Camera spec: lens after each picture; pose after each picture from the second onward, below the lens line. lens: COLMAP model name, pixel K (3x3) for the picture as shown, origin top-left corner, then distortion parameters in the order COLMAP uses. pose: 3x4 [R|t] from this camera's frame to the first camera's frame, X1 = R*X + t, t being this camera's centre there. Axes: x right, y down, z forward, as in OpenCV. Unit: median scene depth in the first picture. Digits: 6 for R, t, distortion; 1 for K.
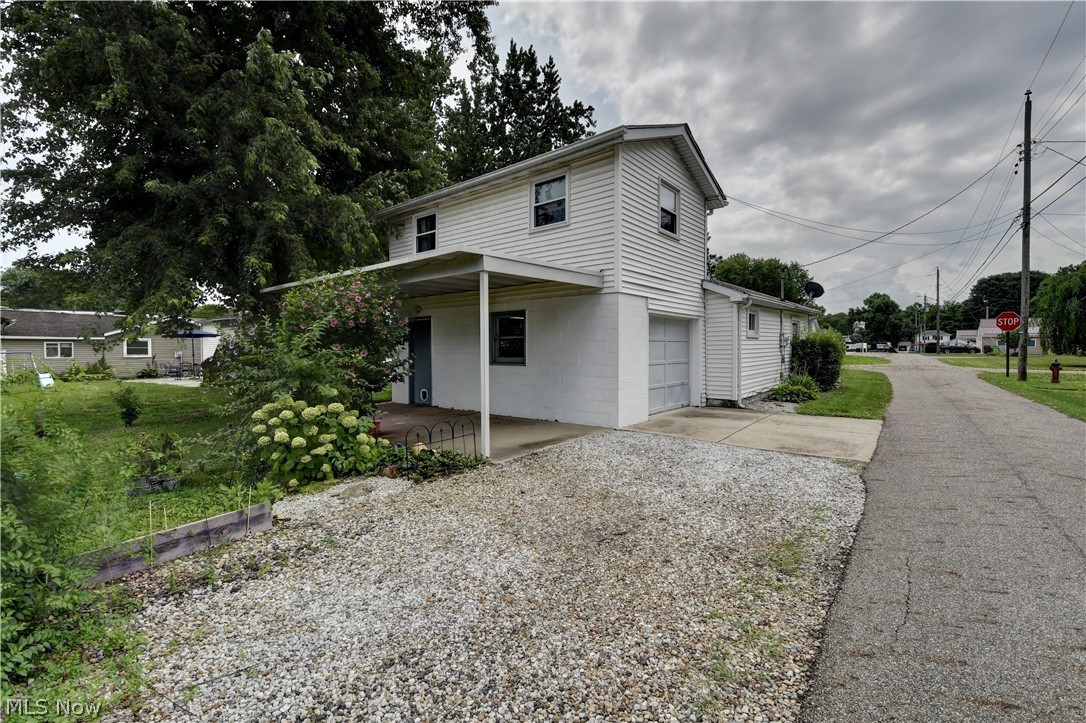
lens RADIAL K [[474.1, 0, 543.0], [0, 474.1, 361.5], [0, 0, 1]] dist [0.023614, -0.029225]
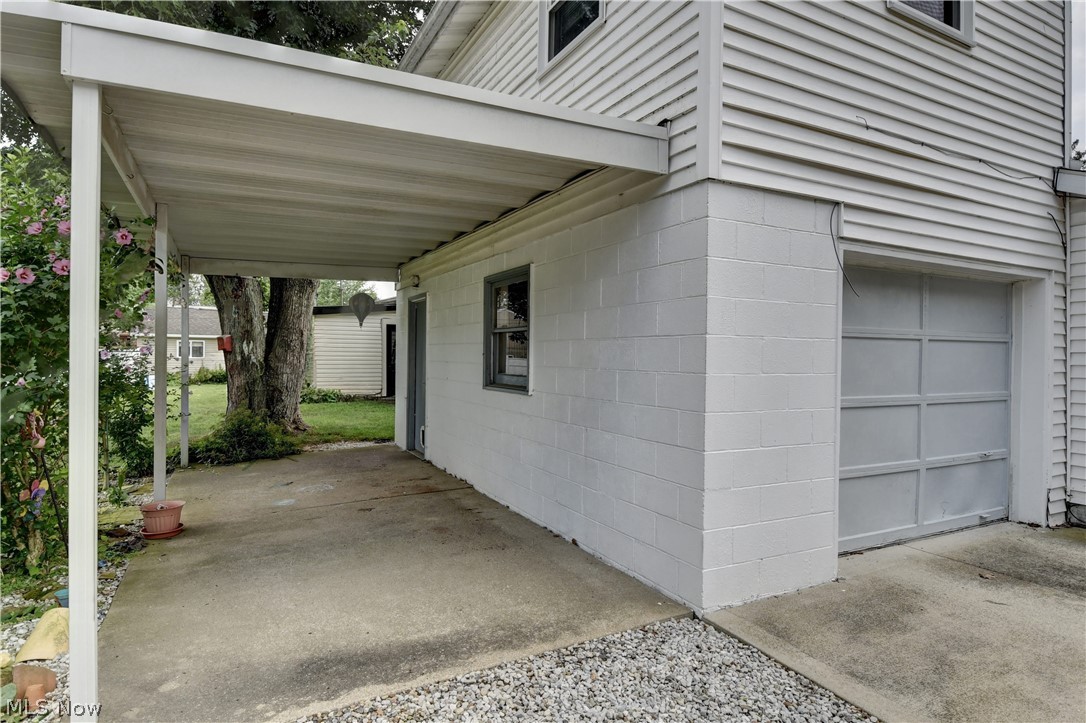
lens RADIAL K [[655.5, 0, 543.0], [0, 655.5, 361.5], [0, 0, 1]] dist [-0.005539, -0.002474]
pose [[0.927727, 0.021867, -0.372618, 0.182557], [-0.027767, 0.999560, -0.010474, -0.013987], [0.372224, 0.020063, 0.927926, 0.455041]]
